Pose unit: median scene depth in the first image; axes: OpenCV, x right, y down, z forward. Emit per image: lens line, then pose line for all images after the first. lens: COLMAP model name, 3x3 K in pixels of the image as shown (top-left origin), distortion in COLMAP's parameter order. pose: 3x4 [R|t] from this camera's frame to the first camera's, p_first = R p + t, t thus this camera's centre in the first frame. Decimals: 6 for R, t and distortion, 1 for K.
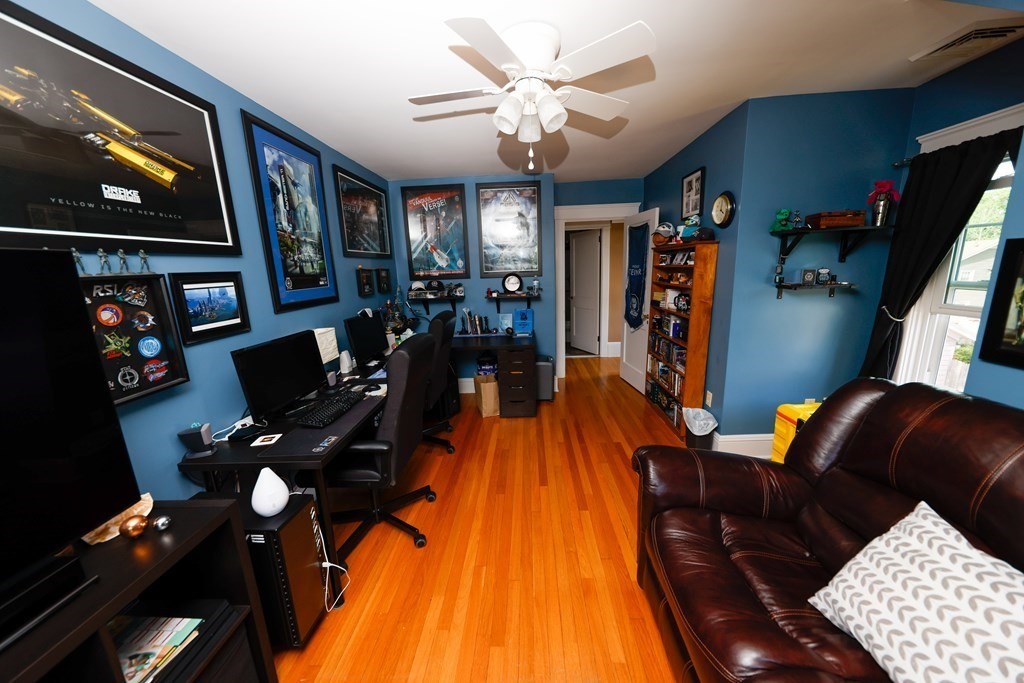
lens RADIAL K [[353.6, 0, 512.2], [0, 353.6, 334.2], [0, 0, 1]] dist [0.000155, -0.000069]
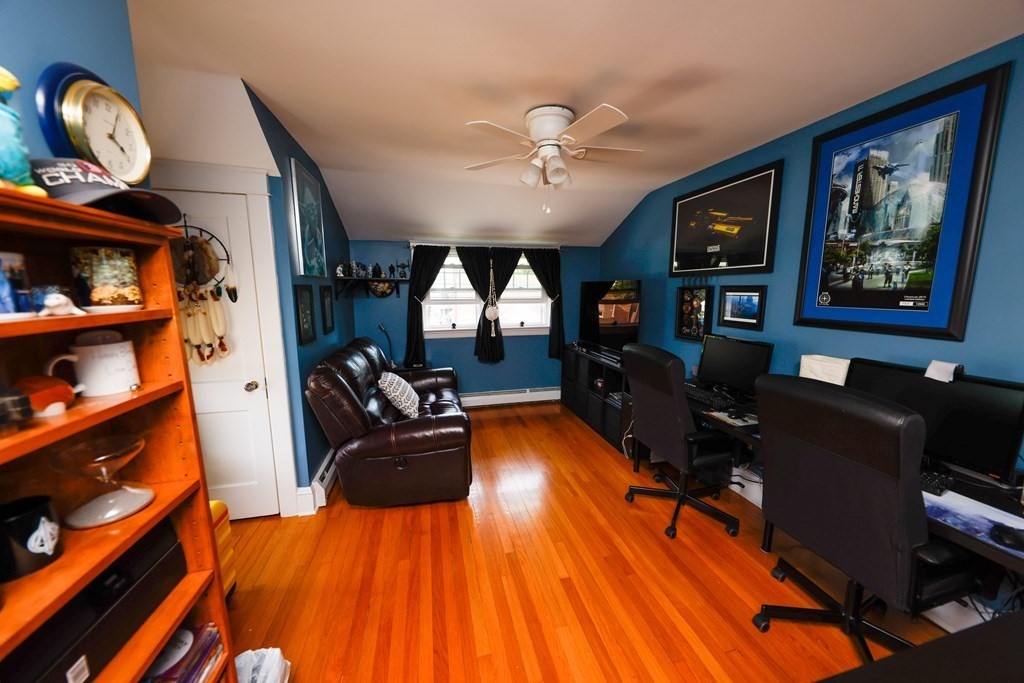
lens RADIAL K [[354.0, 0, 511.5], [0, 354.0, 343.2], [0, 0, 1]] dist [-0.002188, -0.000398]
pose [[-0.961231, 0.070142, -0.266676, 0.399516], [-0.025116, 0.940815, 0.337989, -0.322766], [0.274600, 0.331583, -0.902578, 1.634489]]
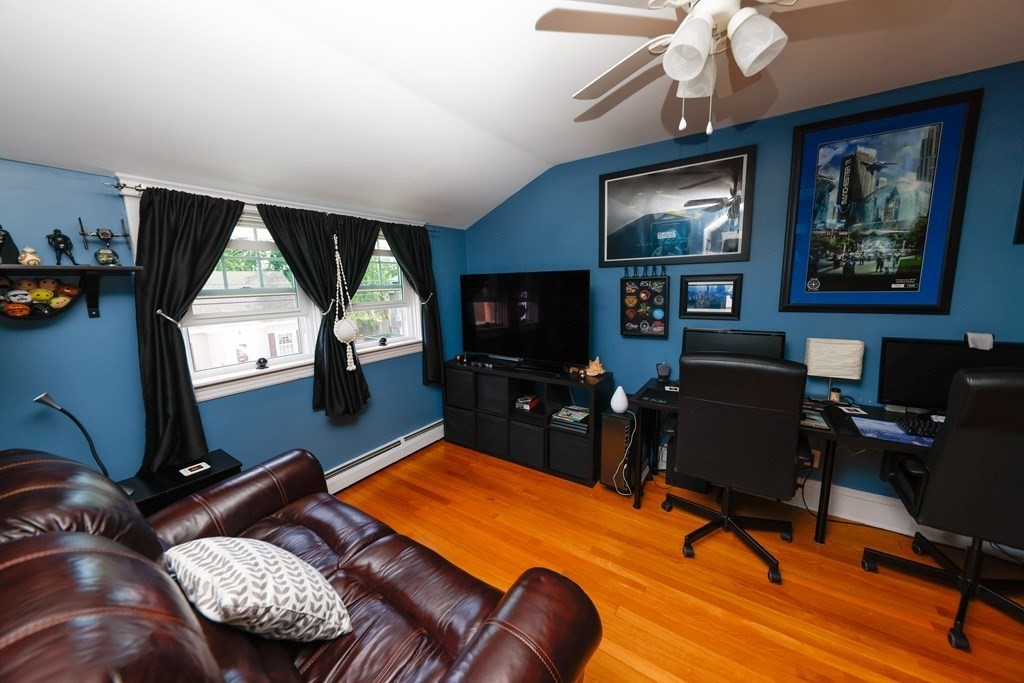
lens RADIAL K [[354.0, 0, 511.5], [0, 354.0, 343.2], [0, 0, 1]] dist [-0.002188, -0.000398]
pose [[-0.518642, 0.188085, -0.834047, 0.638853], [-0.120265, 0.949756, 0.288963, -0.170309], [0.846491, 0.250175, -0.469963, 0.789216]]
